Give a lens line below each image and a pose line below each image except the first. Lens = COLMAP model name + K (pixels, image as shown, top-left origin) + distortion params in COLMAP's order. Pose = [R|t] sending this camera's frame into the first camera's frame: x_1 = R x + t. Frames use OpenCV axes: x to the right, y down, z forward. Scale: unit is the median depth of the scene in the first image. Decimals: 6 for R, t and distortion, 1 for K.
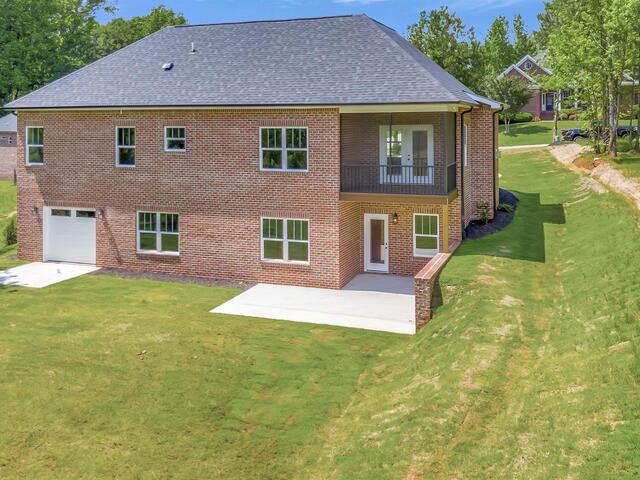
lens RADIAL K [[548.8, 0, 320.0], [0, 548.8, 240.0], [0, 0, 1]] dist [0.089019, -0.174676]
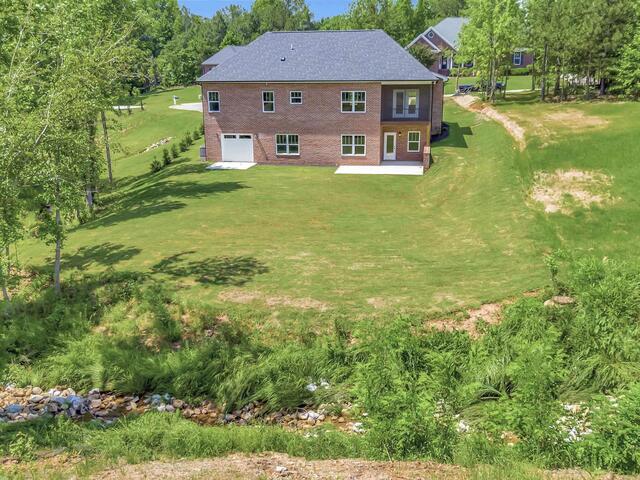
lens RADIAL K [[381.5, 0, 320.0], [0, 381.5, 240.0], [0, 0, 1]] dist [0.031191, -0.000523]
pose [[0.994932, -0.046357, 0.089223, -0.327682], [0.028790, 0.981564, 0.188952, 0.075794], [-0.096337, -0.185425, 0.977925, -0.533674]]
